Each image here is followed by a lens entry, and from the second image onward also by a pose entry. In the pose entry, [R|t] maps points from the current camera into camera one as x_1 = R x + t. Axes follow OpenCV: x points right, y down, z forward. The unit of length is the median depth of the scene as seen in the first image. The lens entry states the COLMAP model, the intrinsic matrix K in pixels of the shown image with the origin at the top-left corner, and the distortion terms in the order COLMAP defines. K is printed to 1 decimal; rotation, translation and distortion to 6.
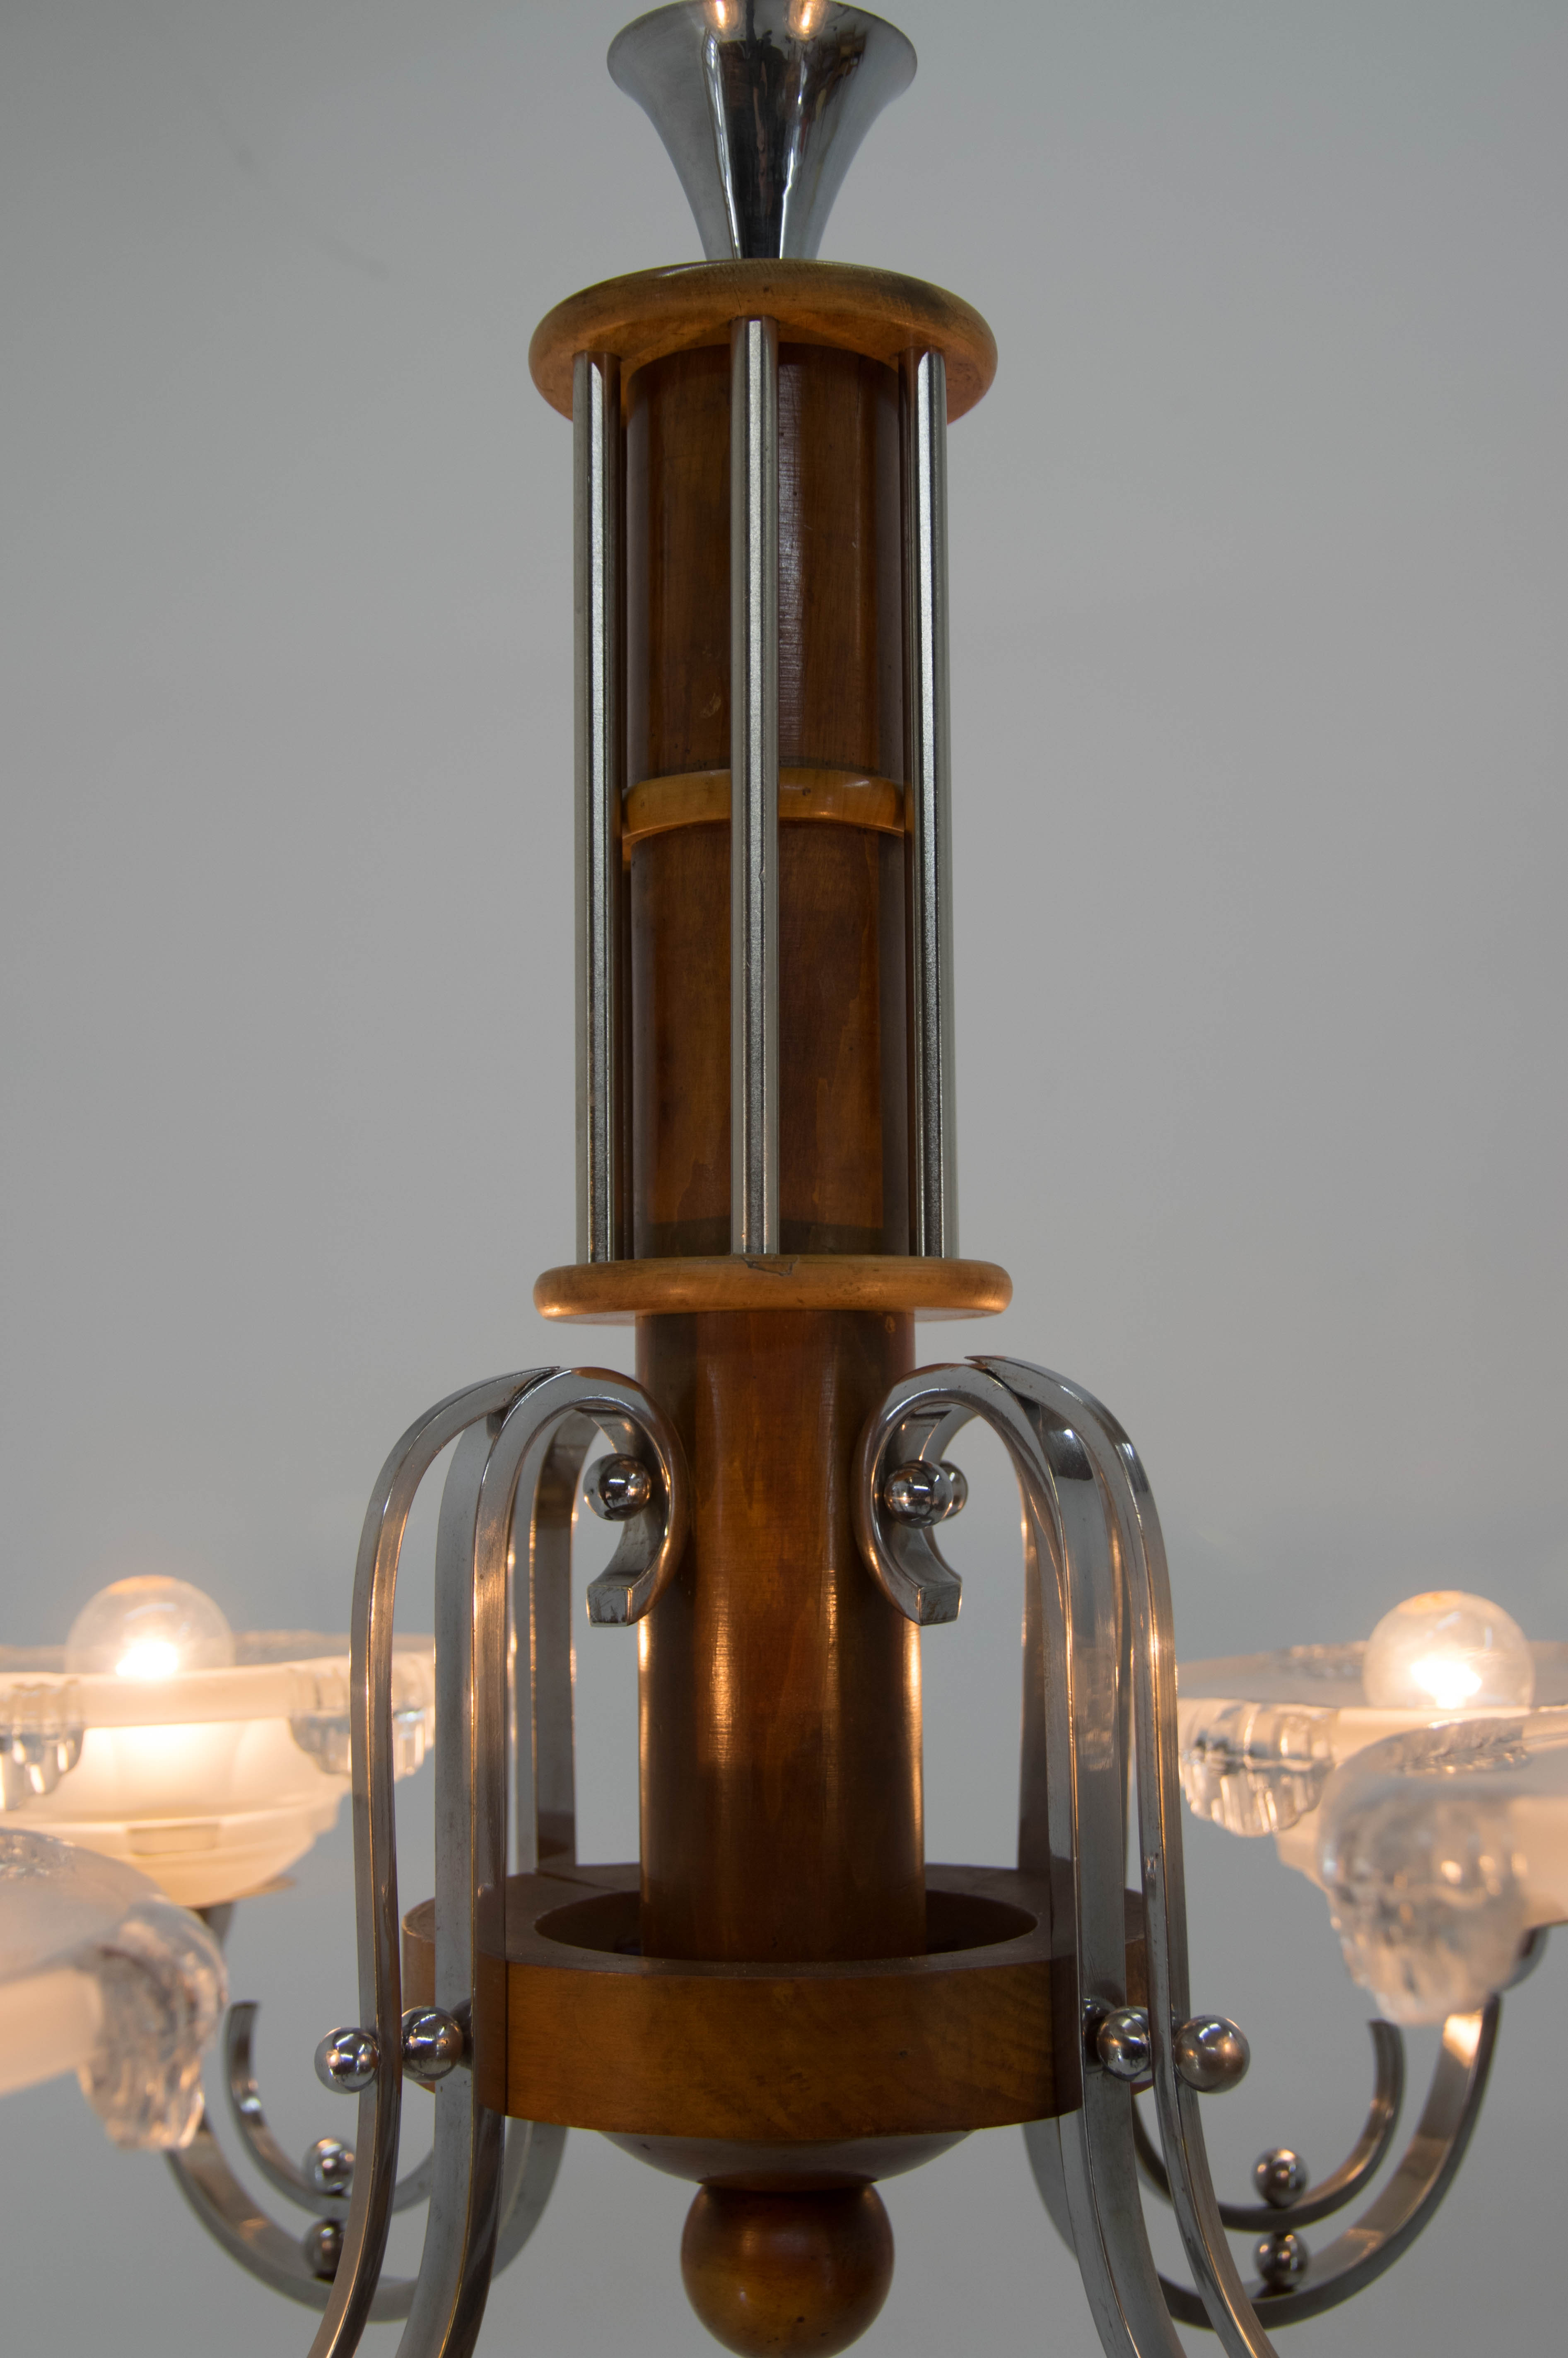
lens RADIAL K [[2967.1, 0, 775.6], [0, 2967.1, 1214.0], [0, 0, 1]] dist [-0.017030, 0.000000]
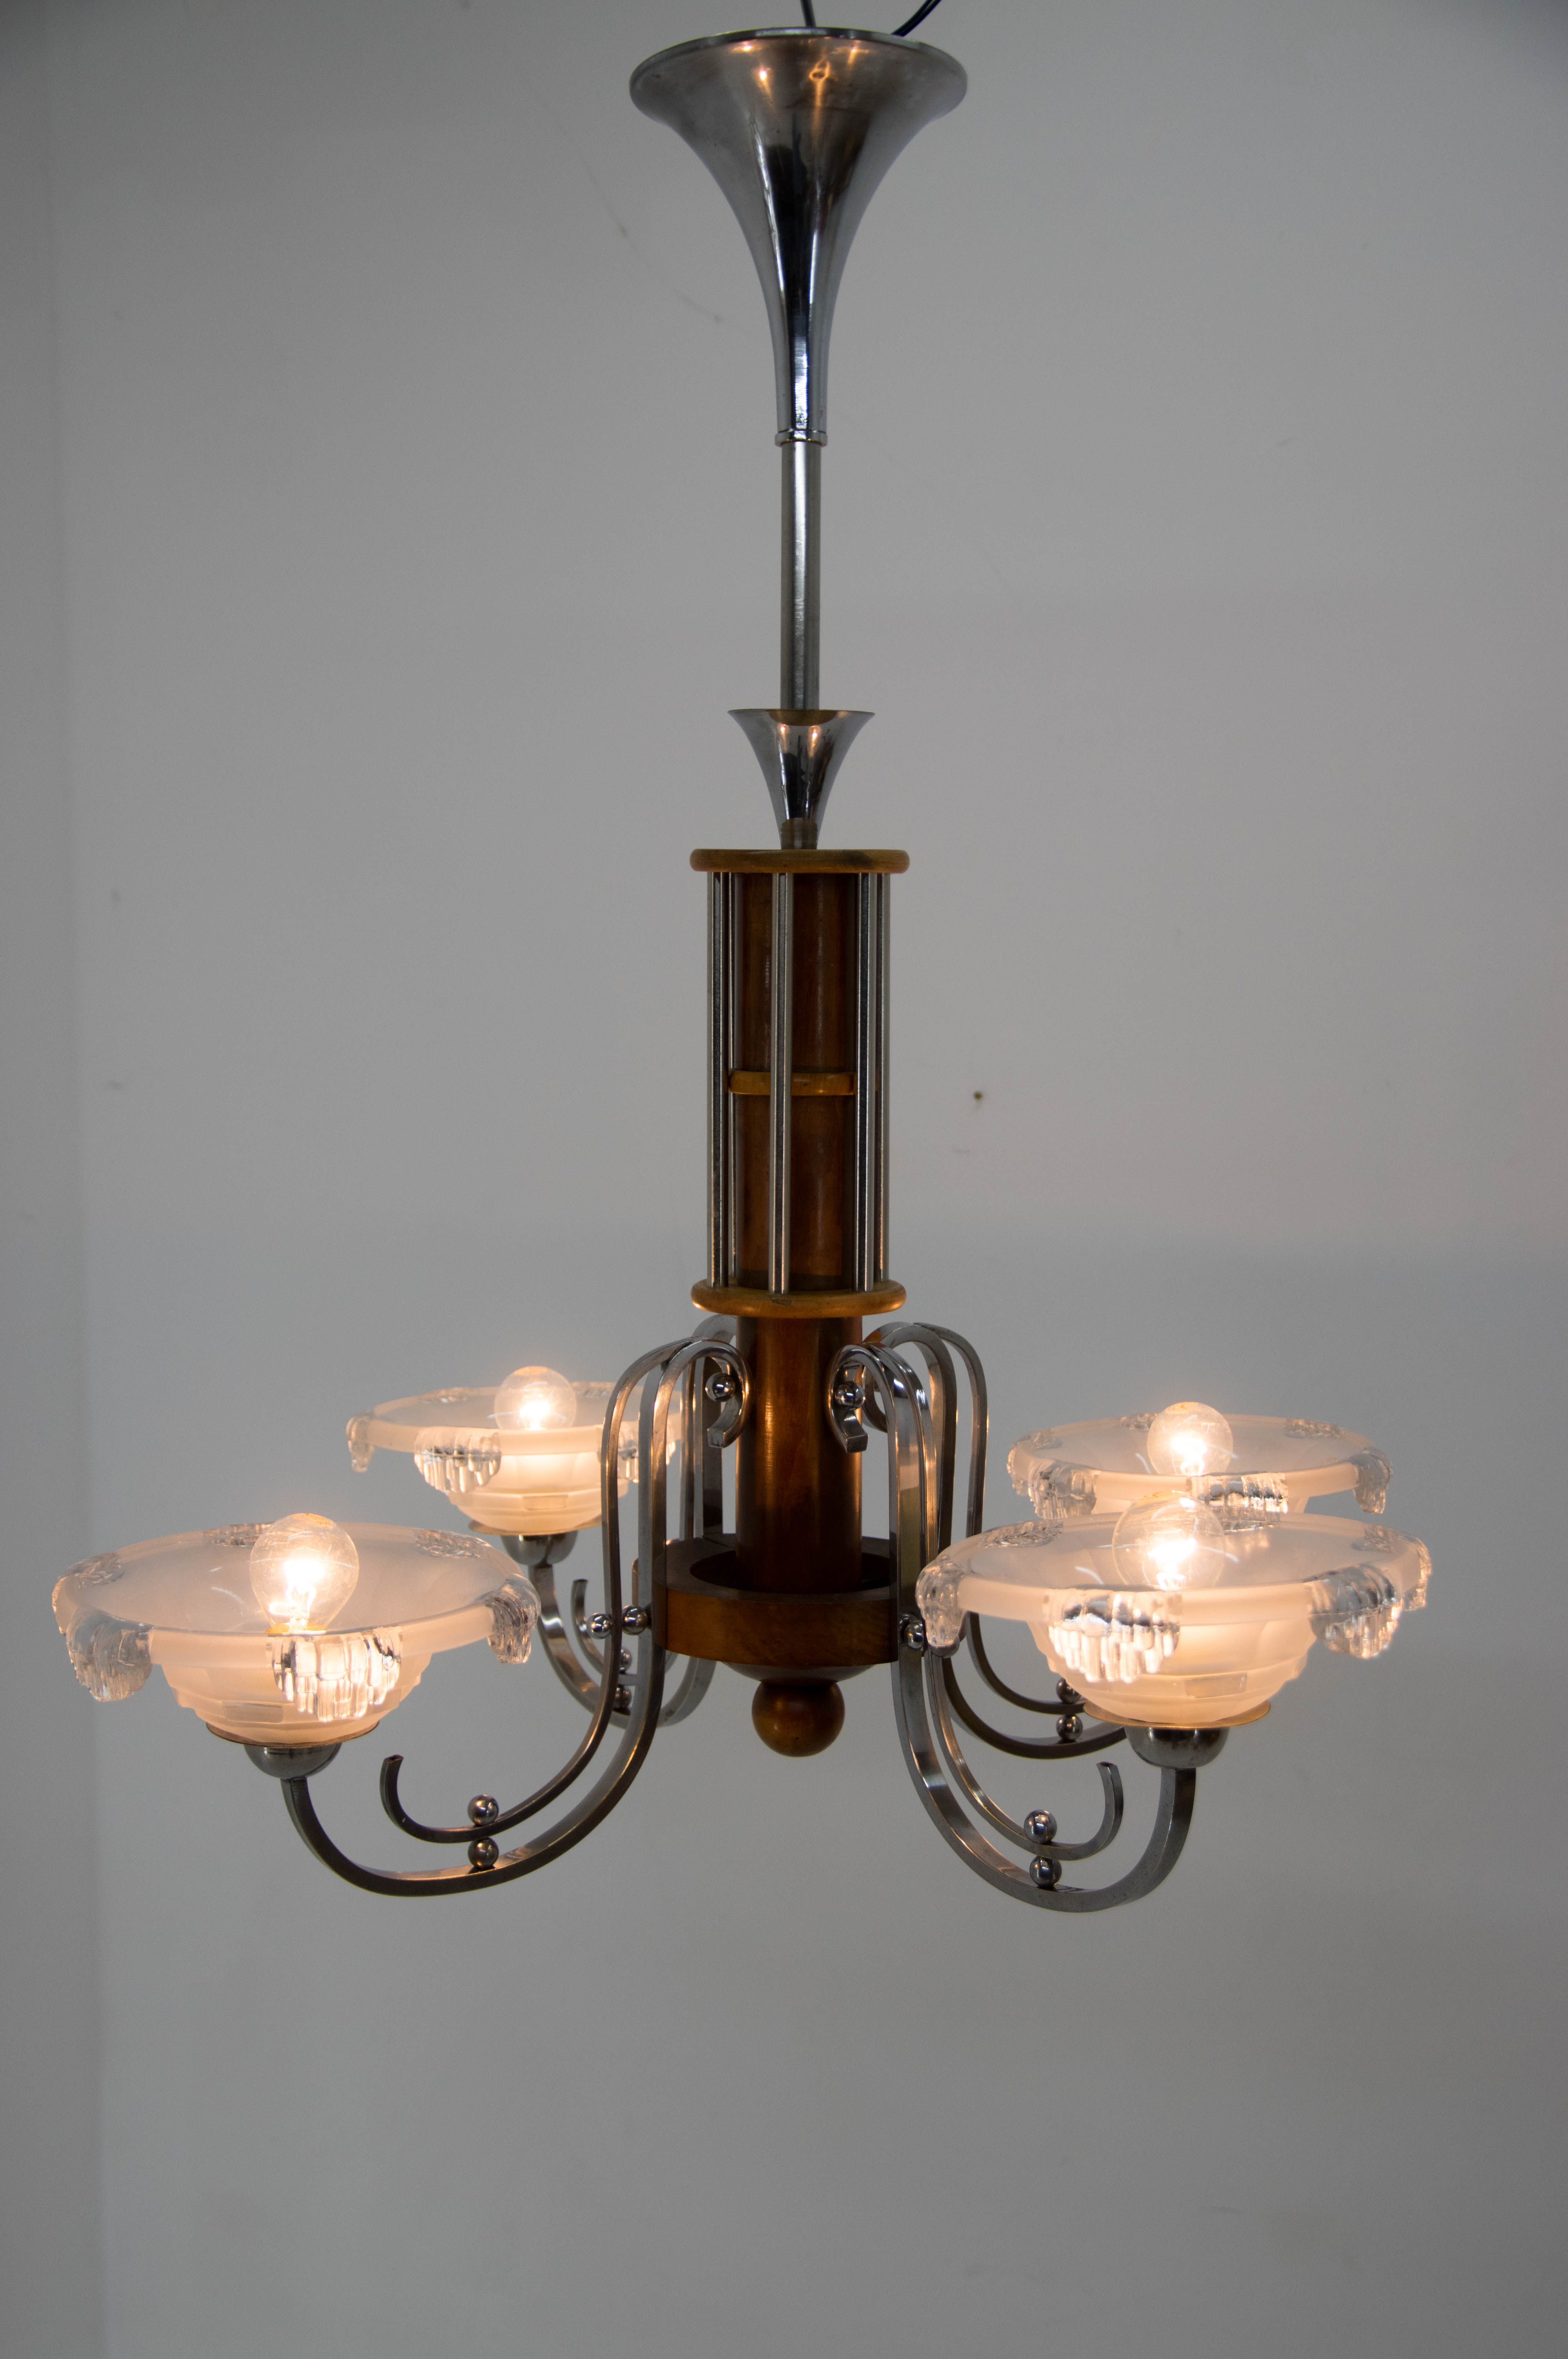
lens RADIAL K [[2967.7, 0, 783.4], [0, 2967.7, 1180.1], [0, 0, 1]] dist [-0.017030, 0.000000]
pose [[0.988619, 0.028165, -0.147778, 0.323532], [-0.003788, 0.986667, 0.162710, -0.432709], [0.150390, -0.160298, 0.975545, -1.188665]]
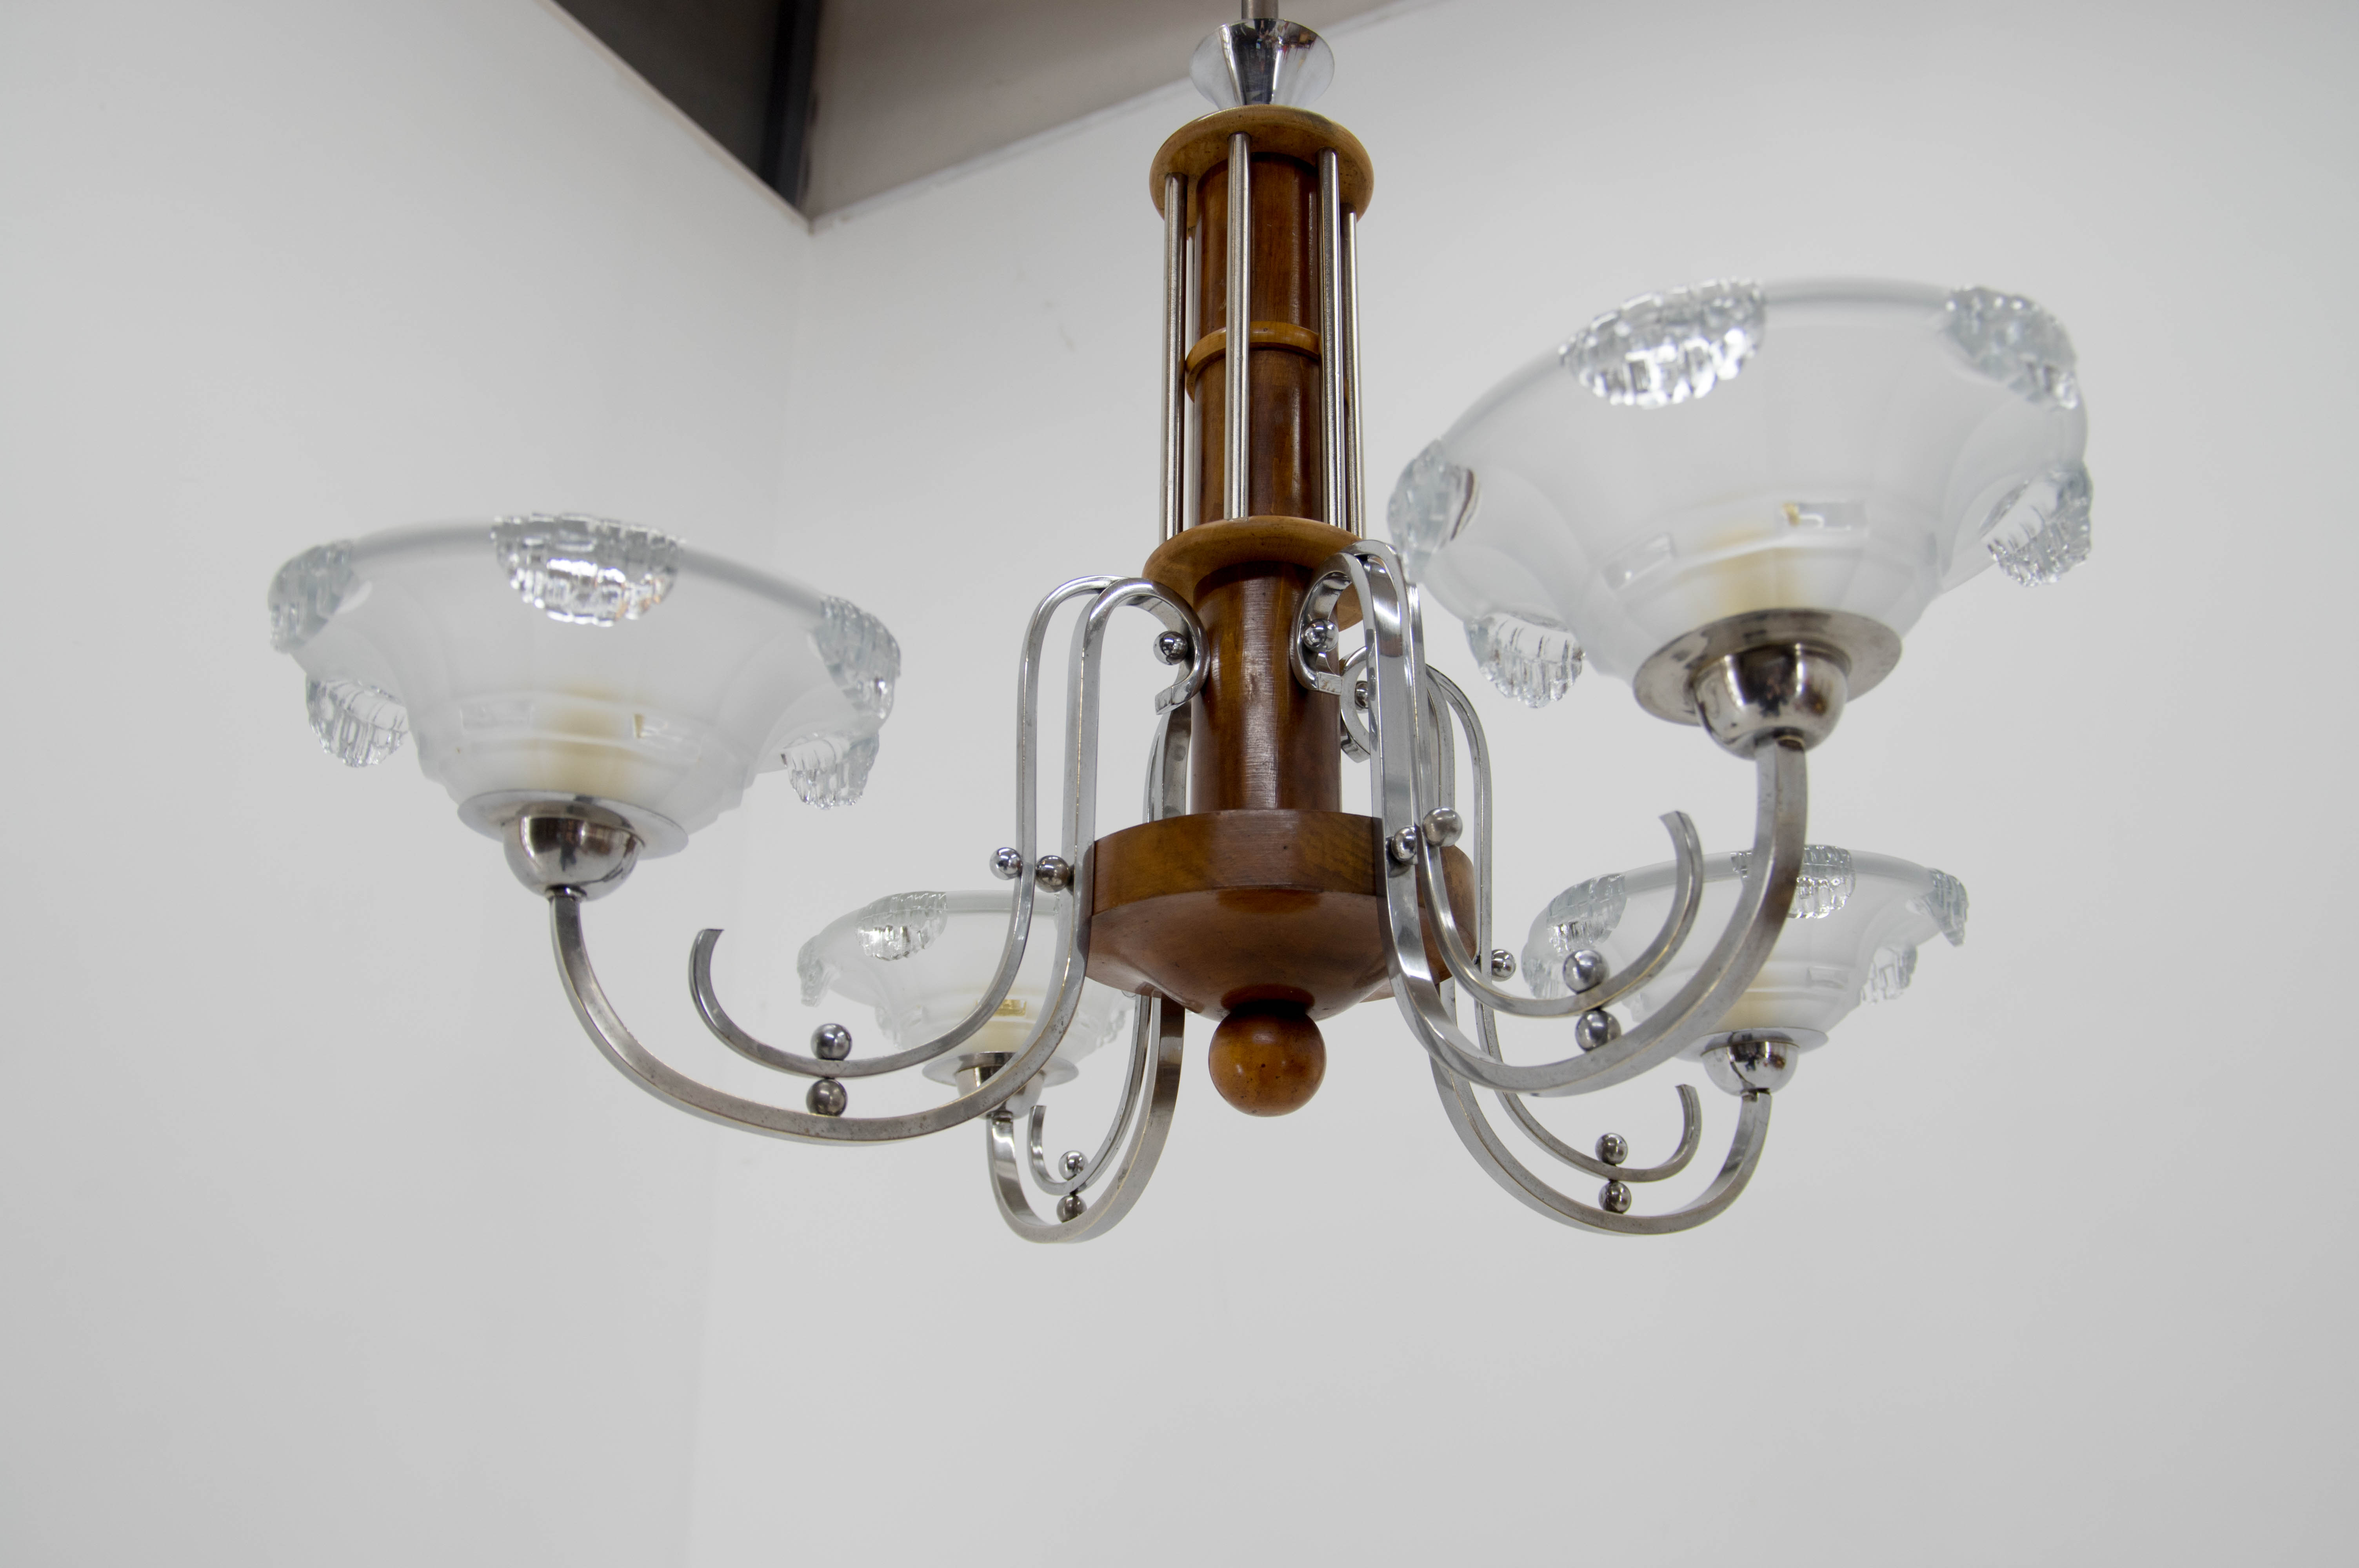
lens RADIAL K [[1966.0, 0, 1174.0], [0, 1966.0, 796.7], [0, 0, 1]] dist [-0.069856, 0.009805]
pose [[0.971105, -0.062154, -0.230416, 0.237838], [-0.007861, 0.956636, -0.291181, 0.553907], [0.238522, 0.284579, 0.928505, -0.177238]]
